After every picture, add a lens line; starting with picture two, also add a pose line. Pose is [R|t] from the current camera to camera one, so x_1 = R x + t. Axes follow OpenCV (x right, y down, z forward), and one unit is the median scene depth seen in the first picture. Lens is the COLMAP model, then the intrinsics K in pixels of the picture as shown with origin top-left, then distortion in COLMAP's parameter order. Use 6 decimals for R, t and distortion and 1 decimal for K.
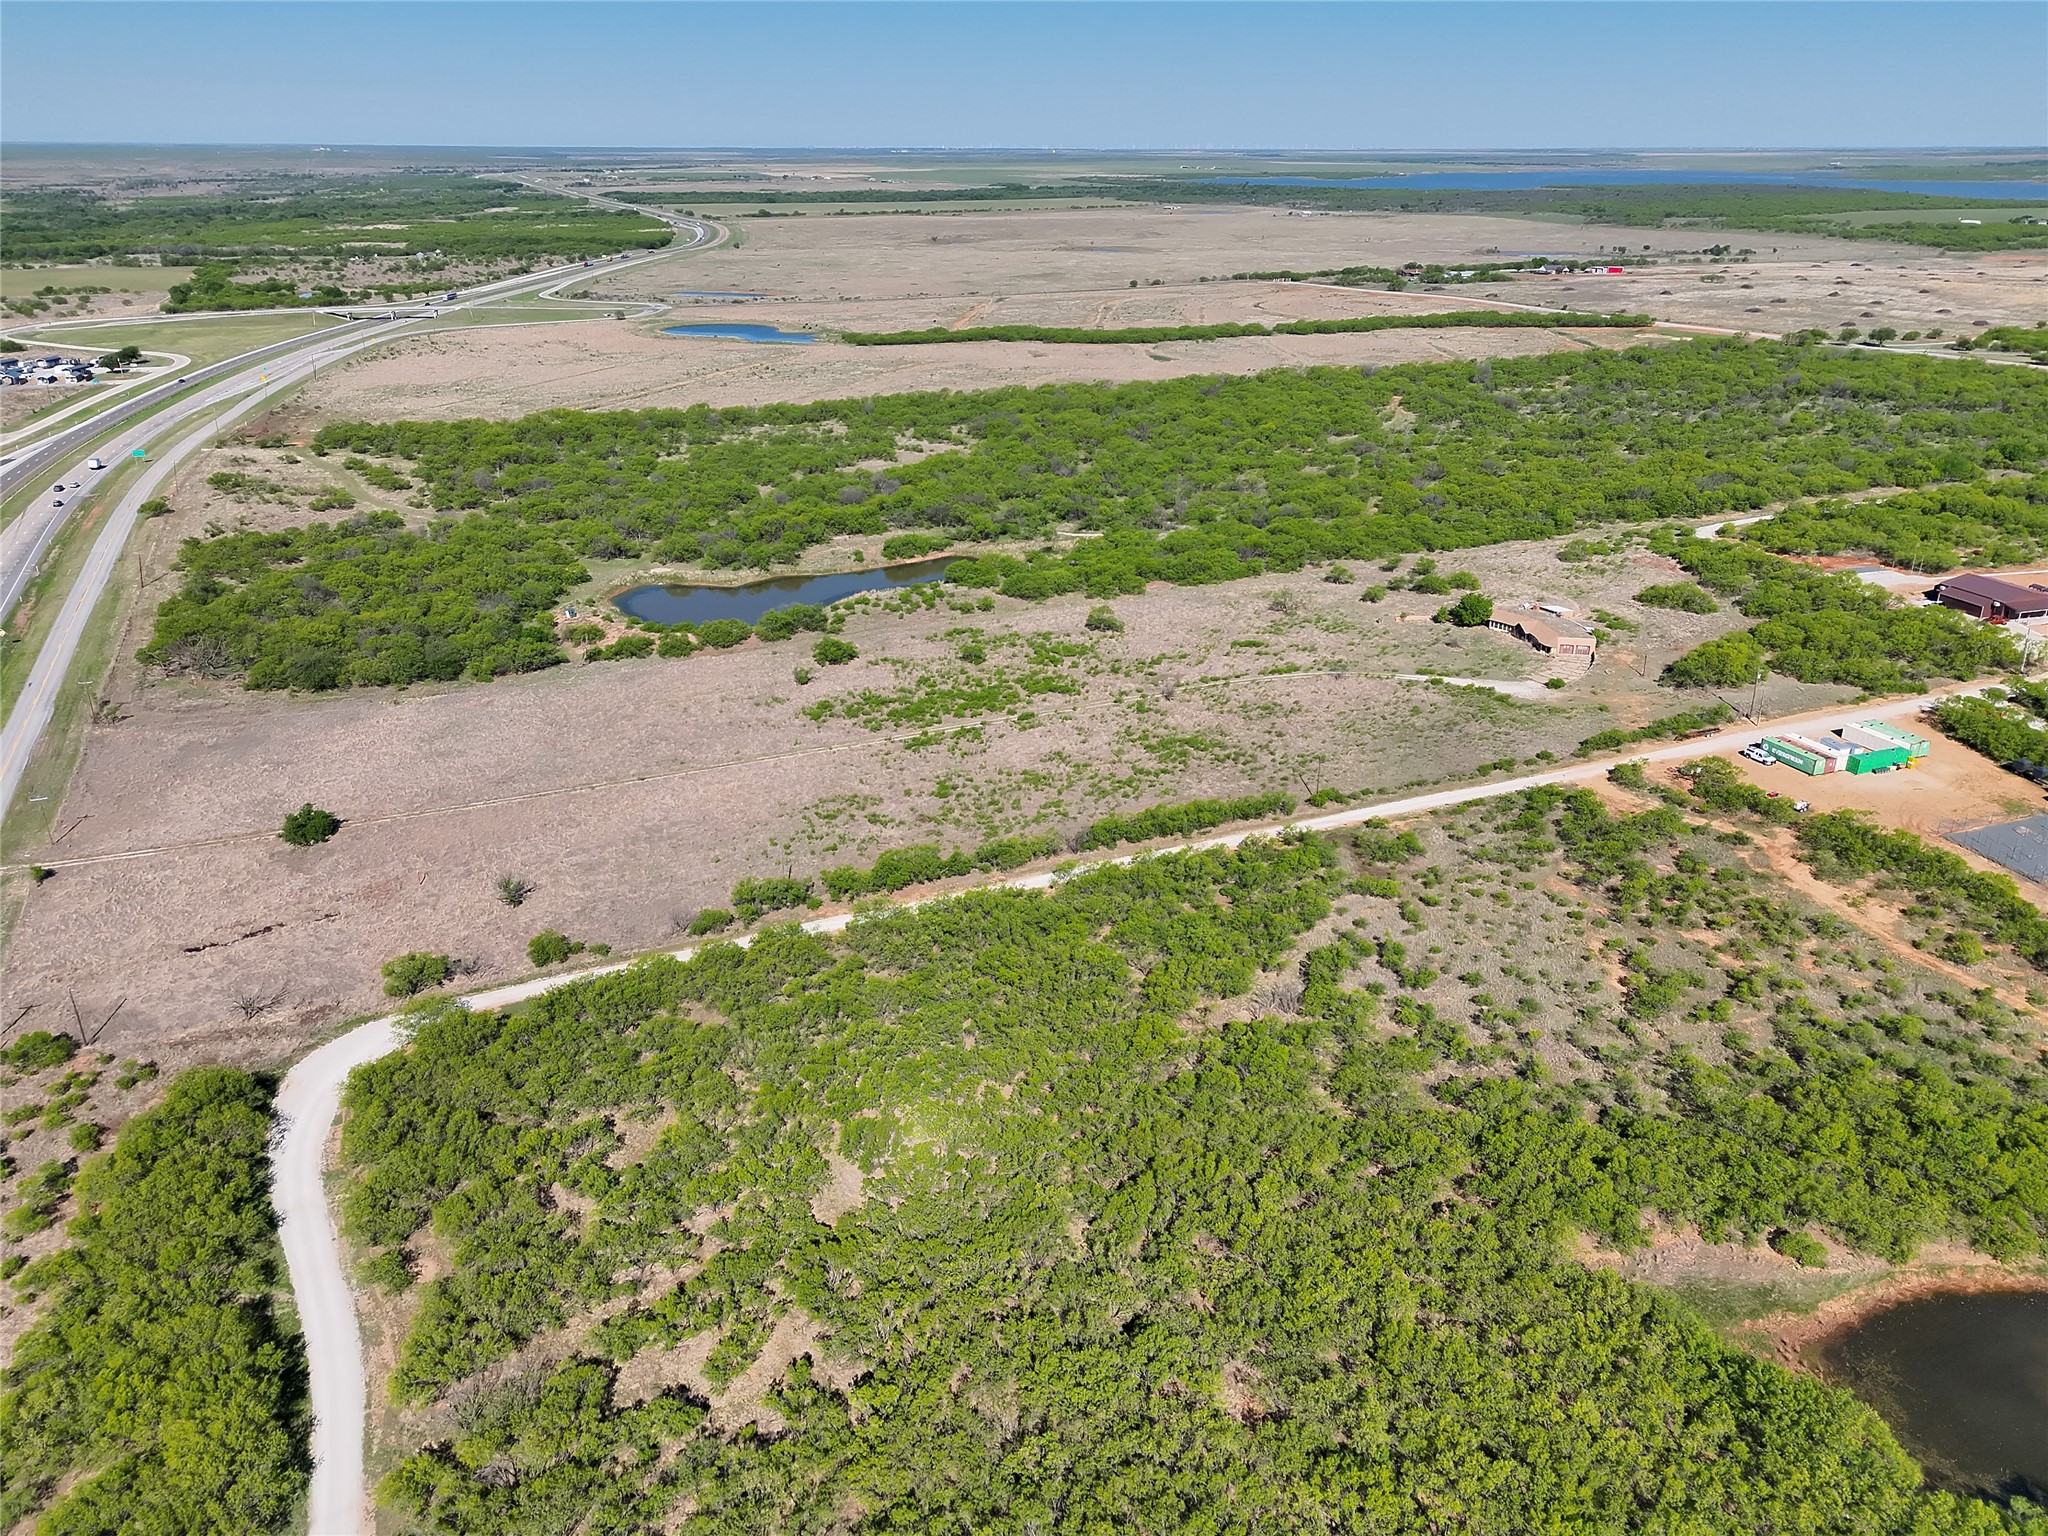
lens RADIAL K [[1539.6, 0, 1021.6], [0, 1539.6, 769.6], [0, 0, 1]] dist [0.064281, -0.056478]
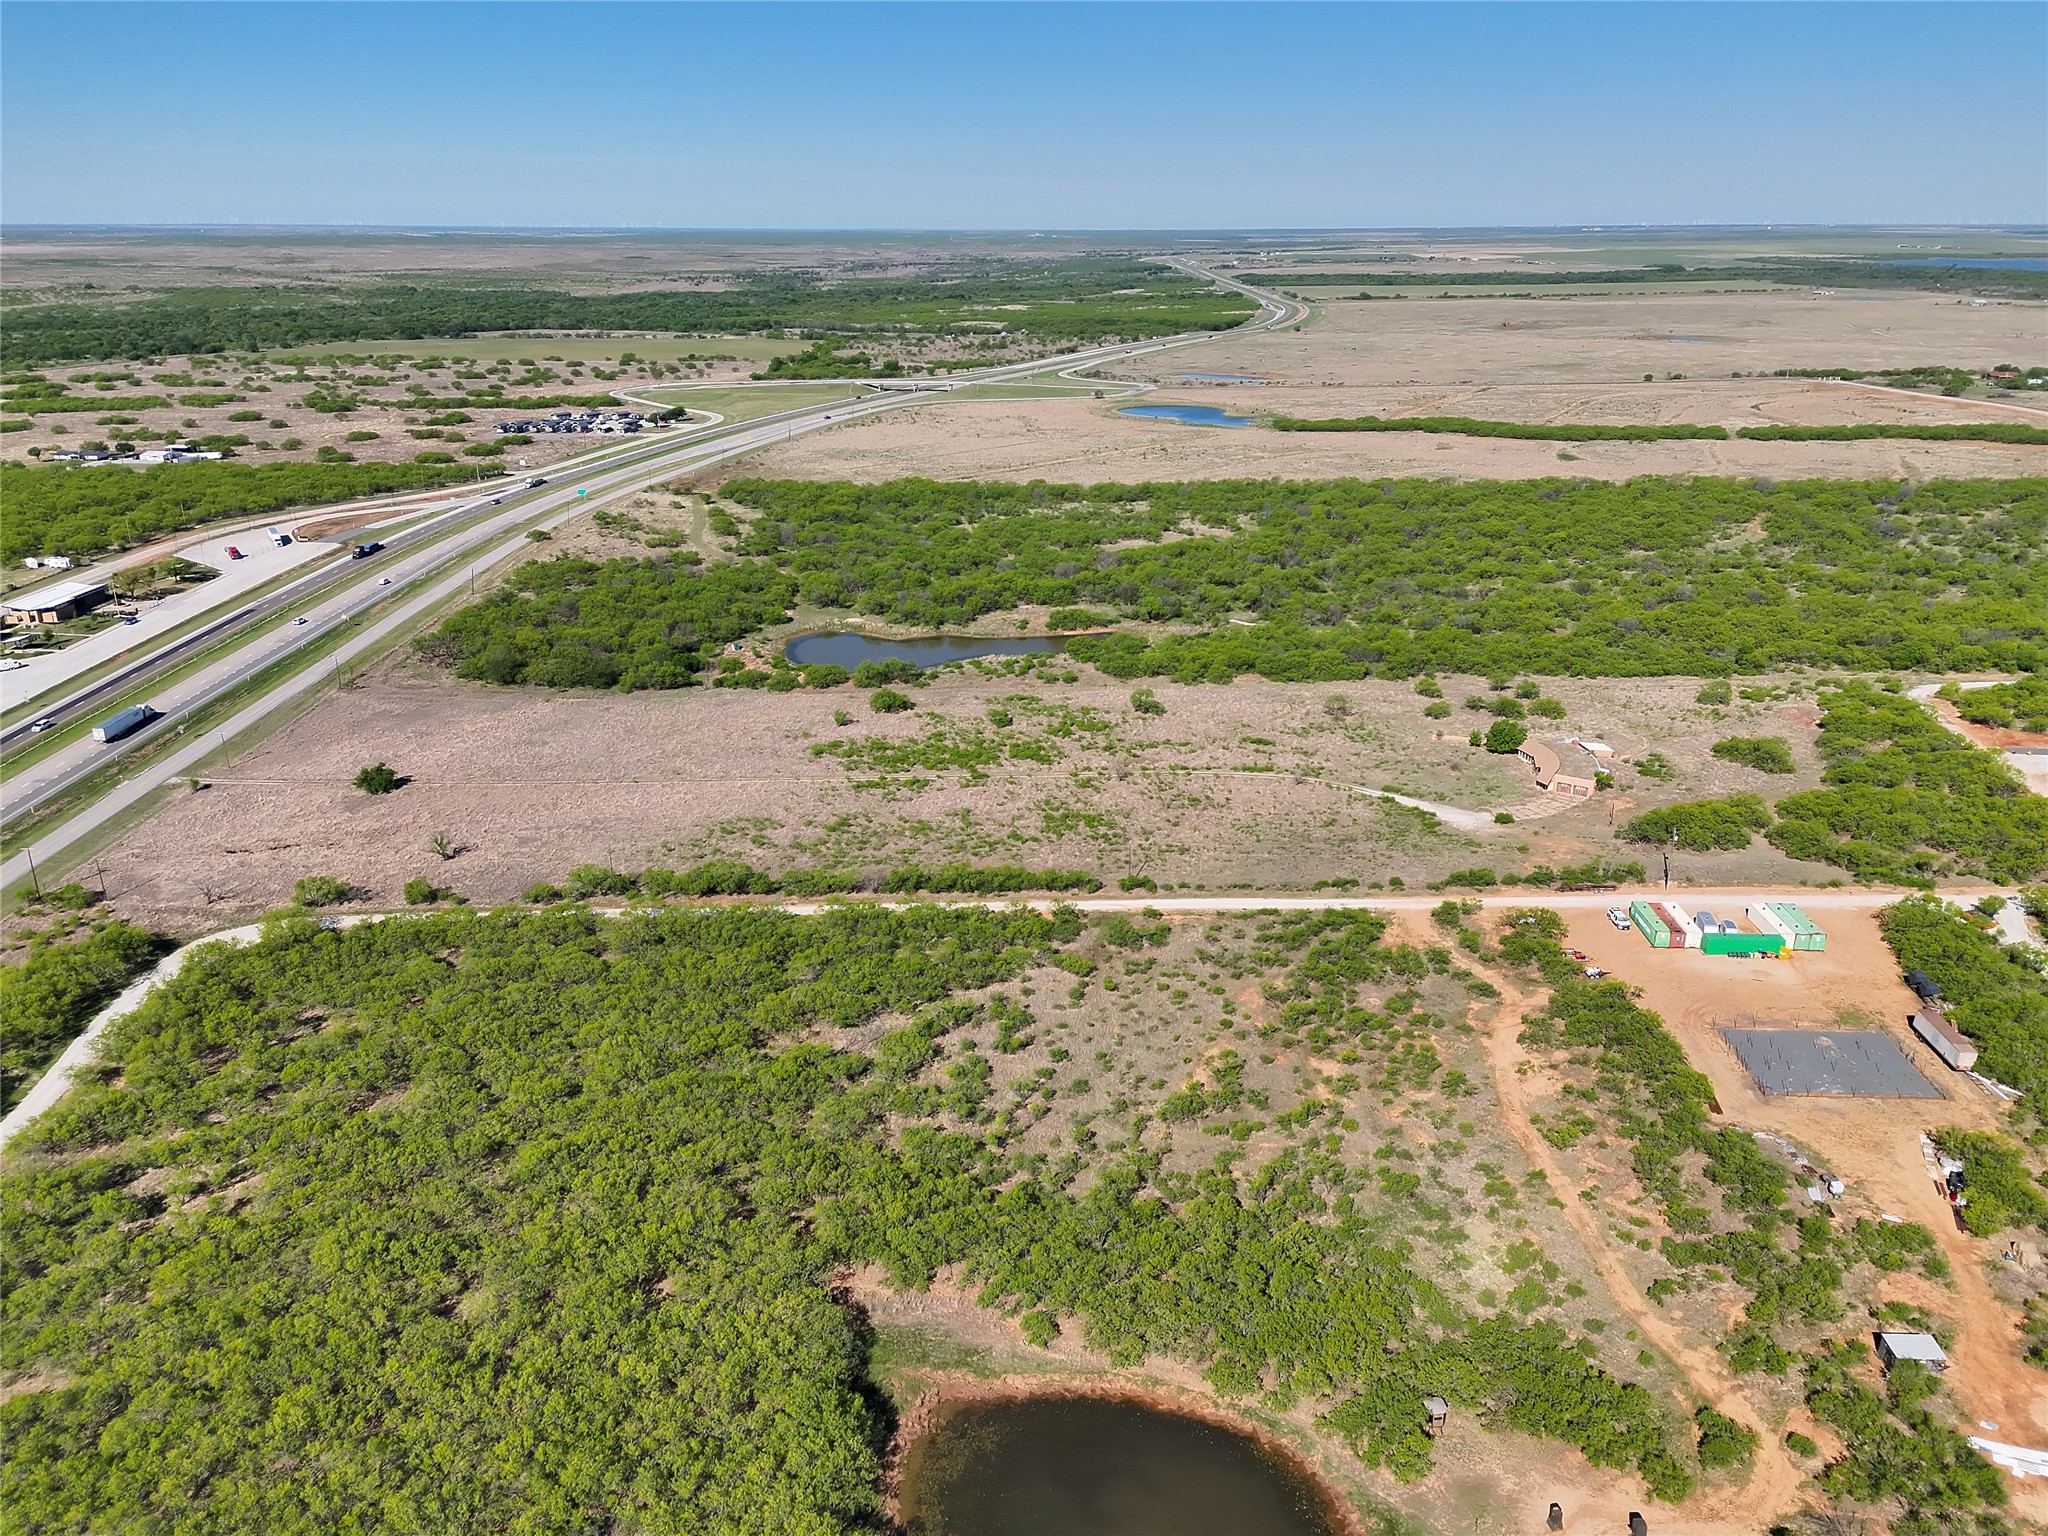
lens RADIAL K [[1539.6, 0, 1016.9], [0, 1539.6, 770.0], [0, 0, 1]] dist [0.064281, -0.056478]
pose [[0.915332, 0.131858, -0.380501, 0.415657], [-0.148704, 0.988767, -0.015076, -0.024909], [0.374239, 0.070382, 0.924657, -0.003285]]
